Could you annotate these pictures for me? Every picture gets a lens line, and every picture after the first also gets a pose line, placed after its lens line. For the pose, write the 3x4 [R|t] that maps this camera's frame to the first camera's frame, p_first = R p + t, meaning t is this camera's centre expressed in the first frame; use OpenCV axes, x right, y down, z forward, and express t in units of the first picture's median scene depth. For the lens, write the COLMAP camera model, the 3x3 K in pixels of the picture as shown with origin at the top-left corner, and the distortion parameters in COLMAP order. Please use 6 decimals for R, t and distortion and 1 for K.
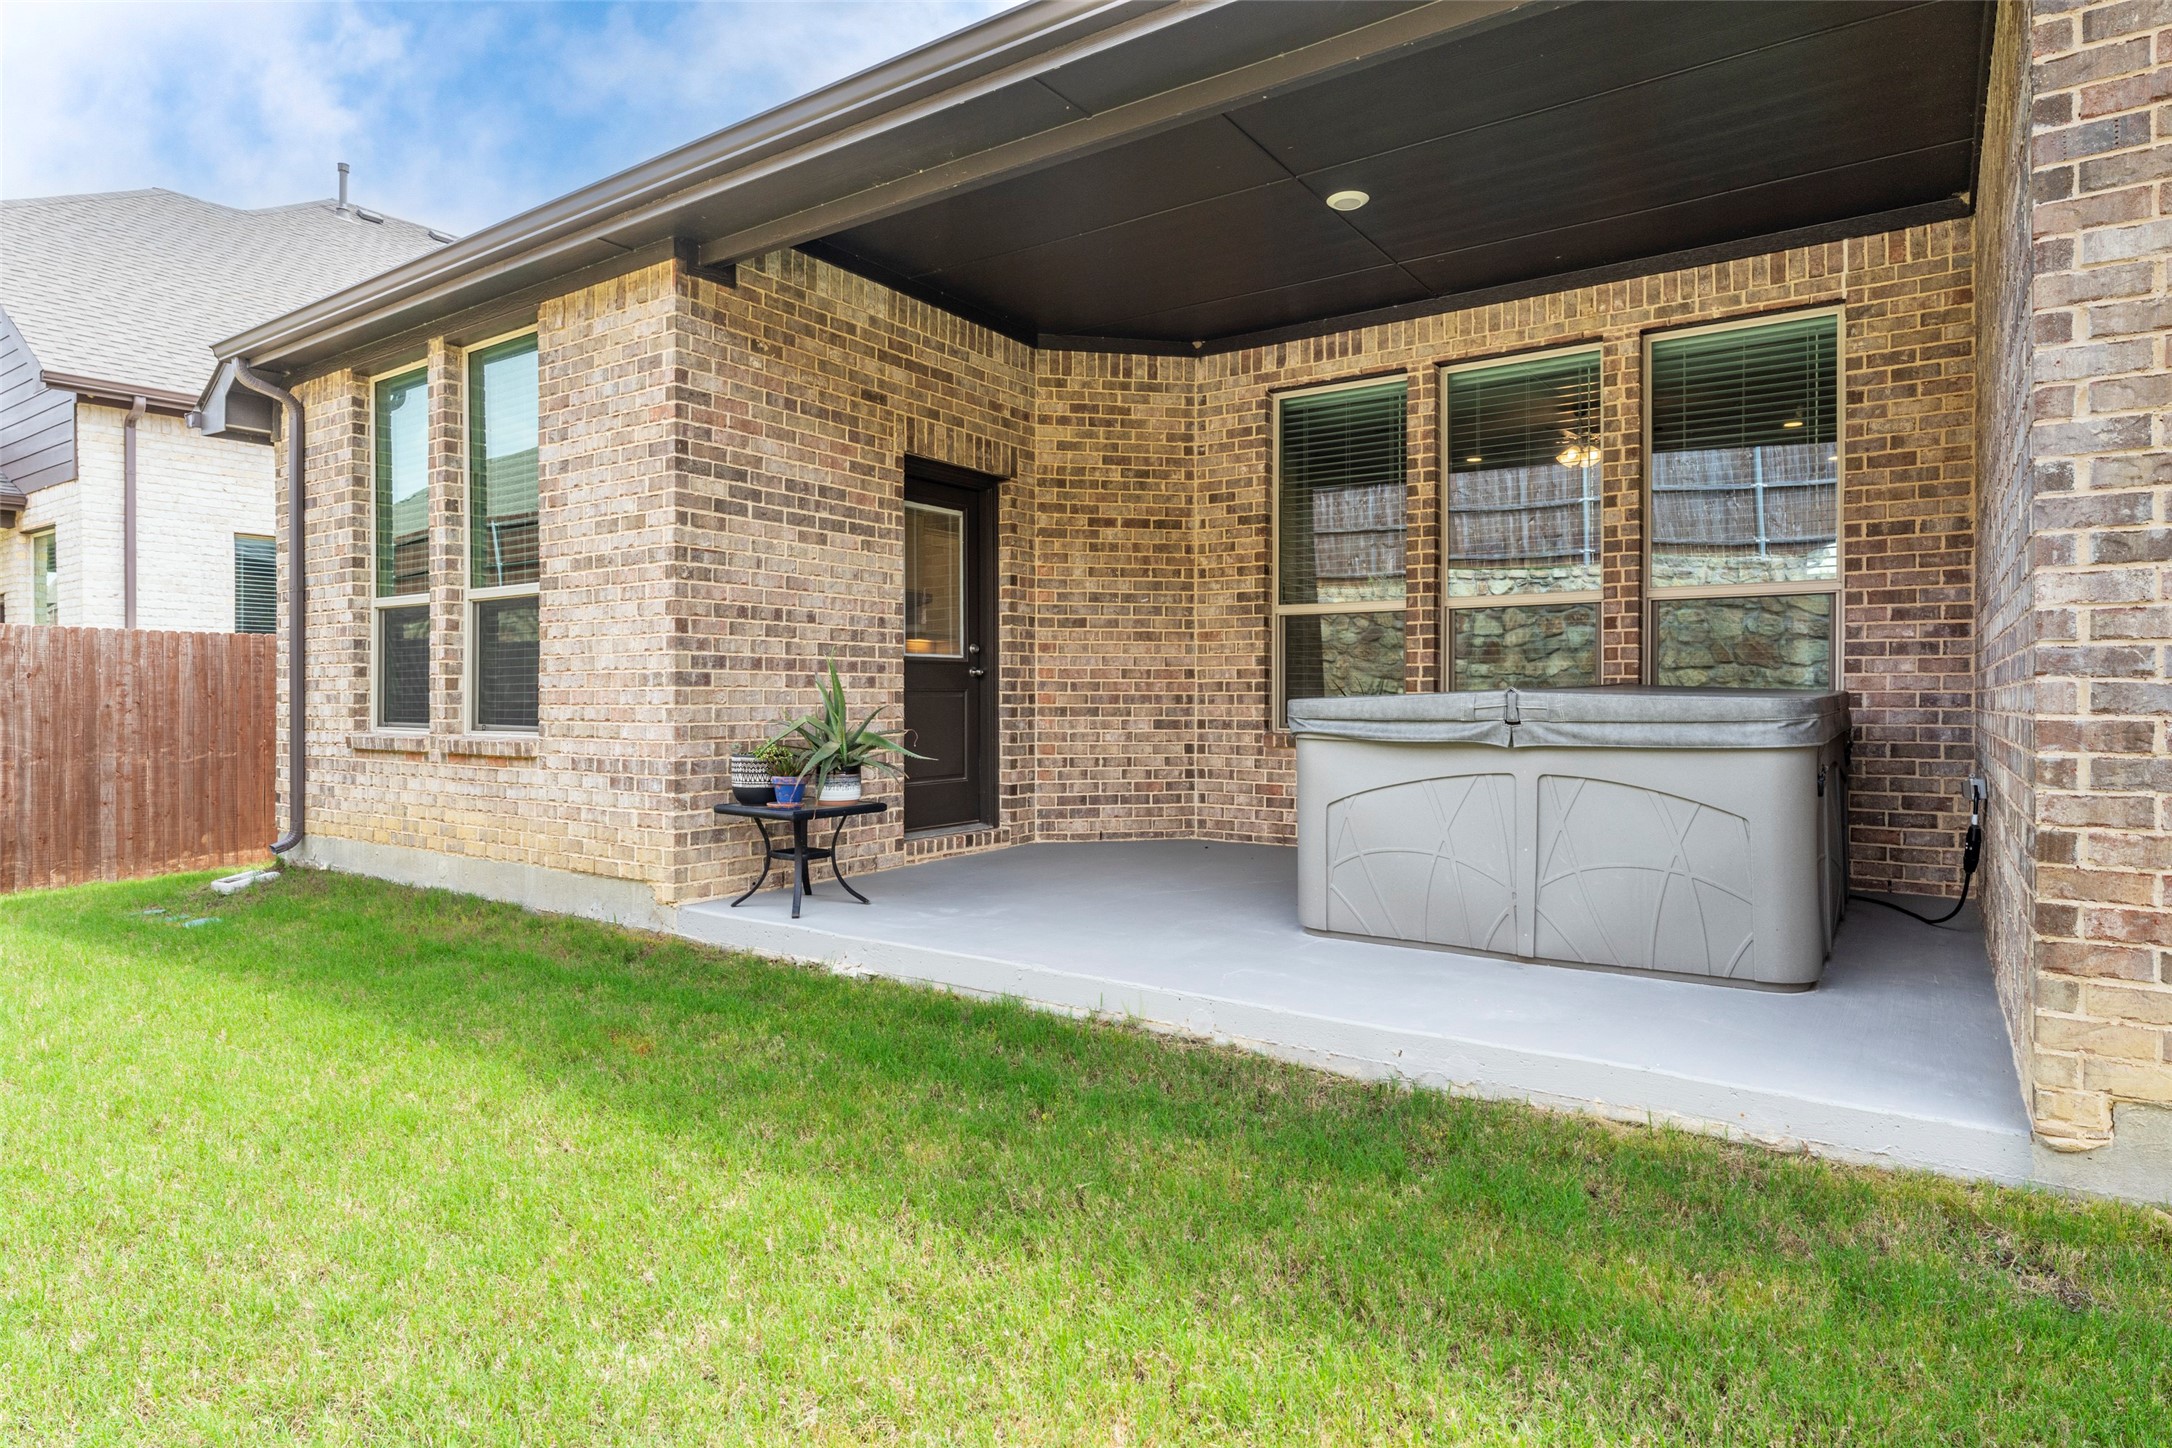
lens RADIAL K [[1201.0, 0, 1102.9], [0, 1201.0, 694.9], [0, 0, 1]] dist [0.002220, 0.000587]
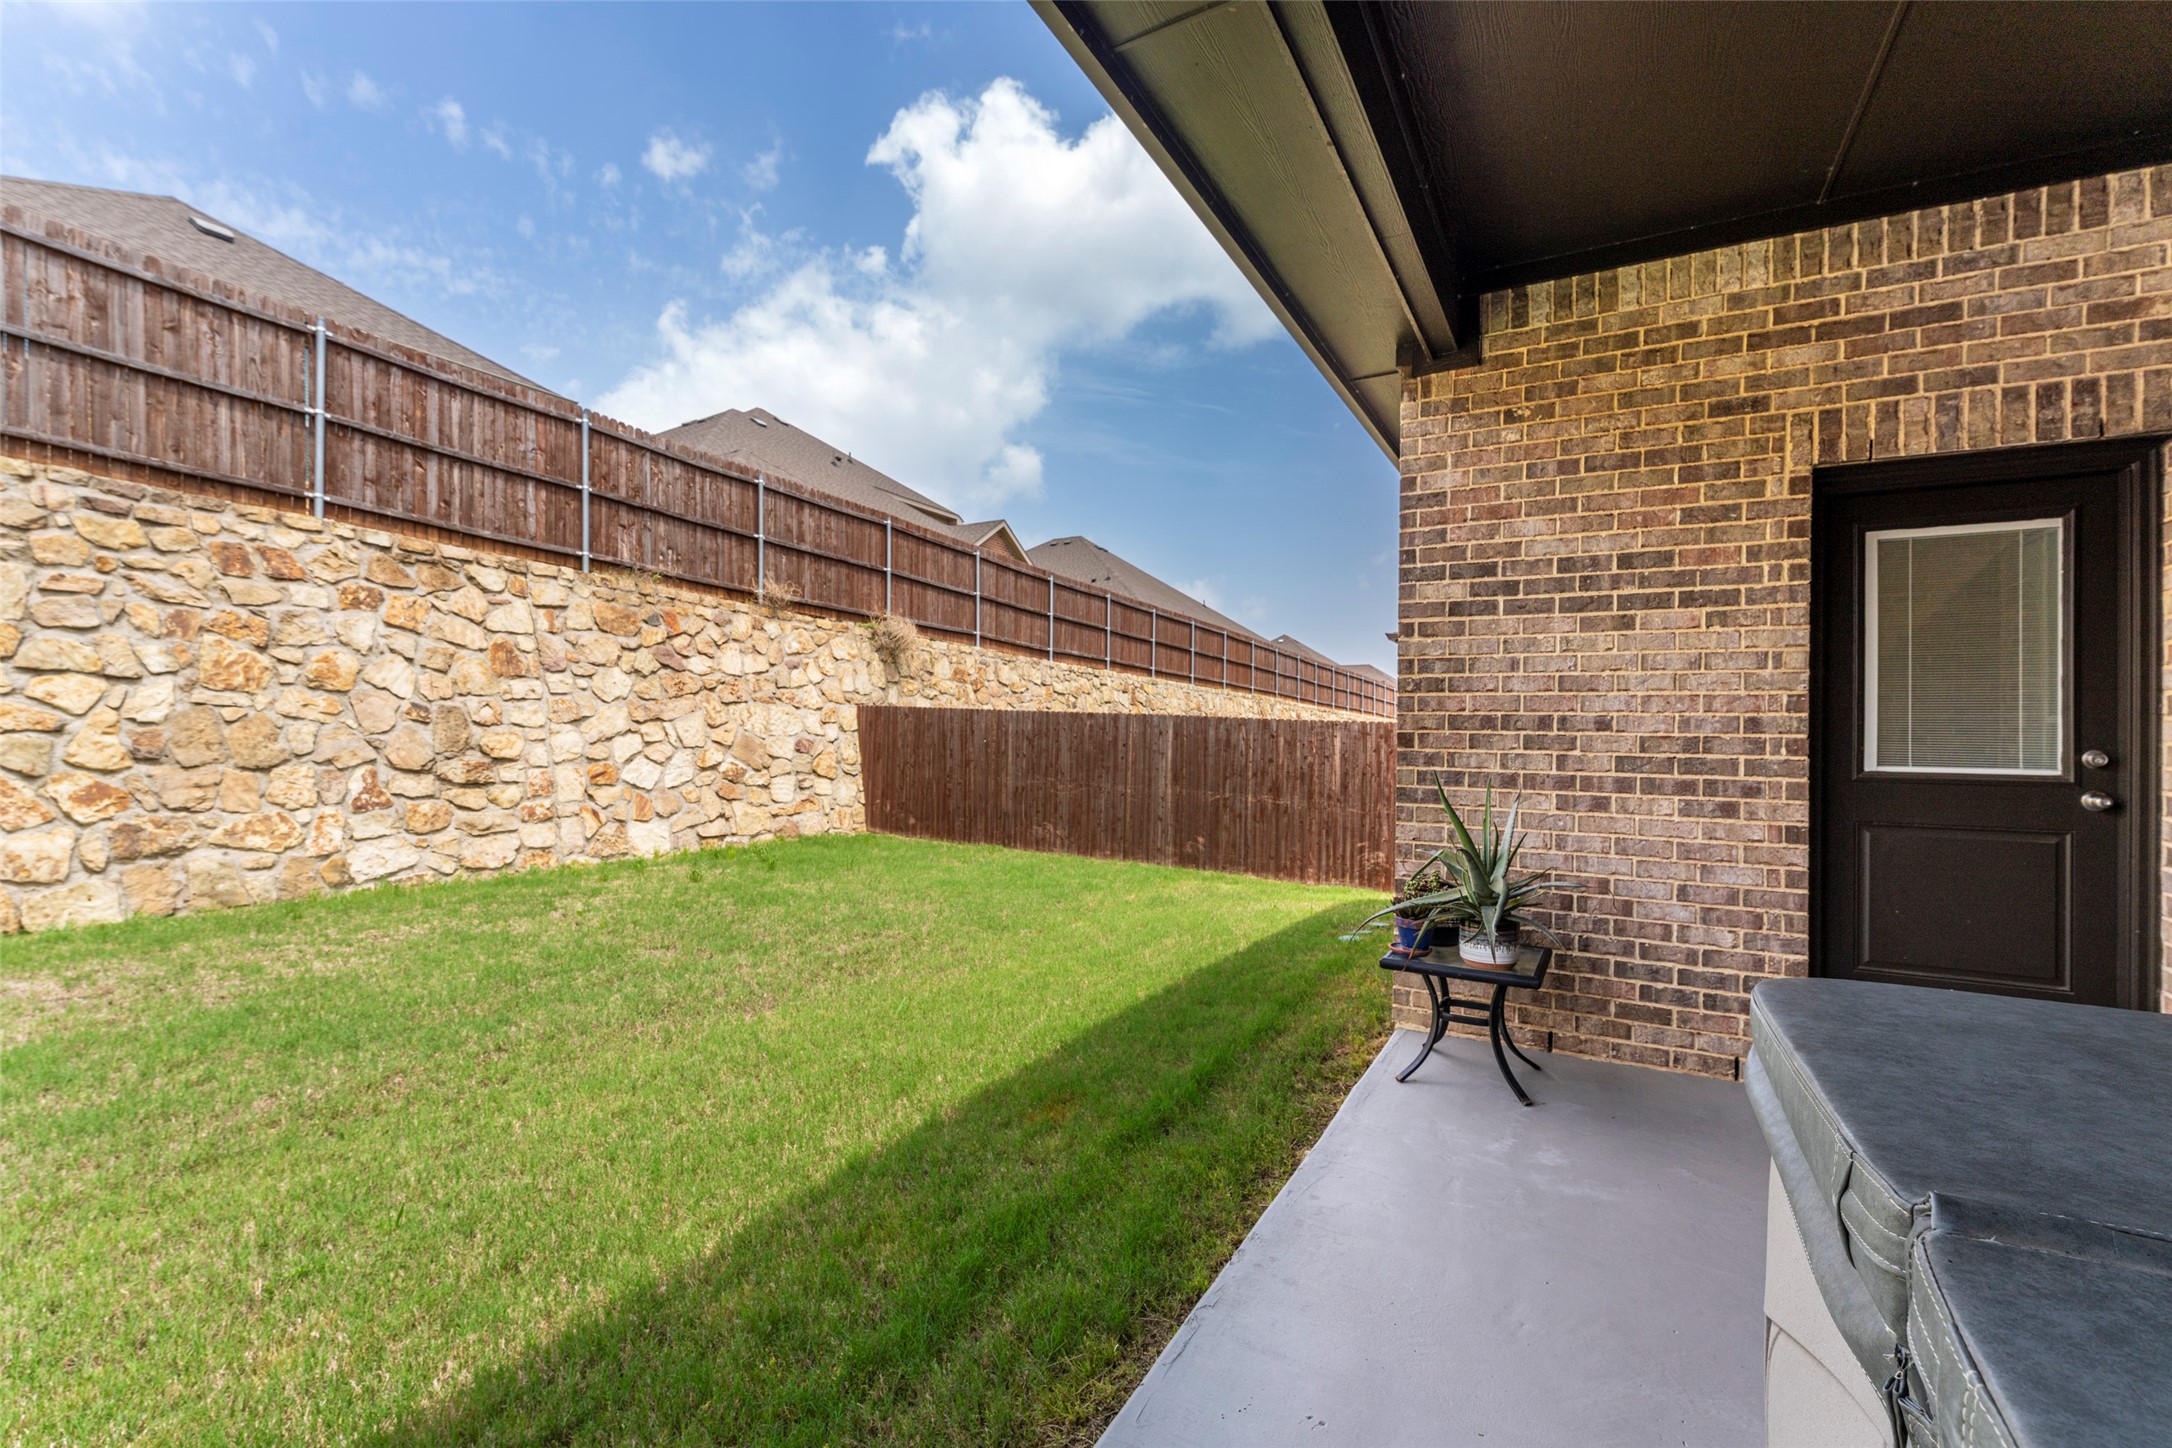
lens RADIAL K [[932.8, 0, 1092.8], [0, 932.8, 725.2], [0, 0, 1]] dist [0.001670, 0.000068]
pose [[0.095110, -0.005552, -0.995451, 0.322716], [-0.011896, 0.999907, -0.006714, -0.052918], [0.995396, 0.012481, 0.095035, 0.578095]]
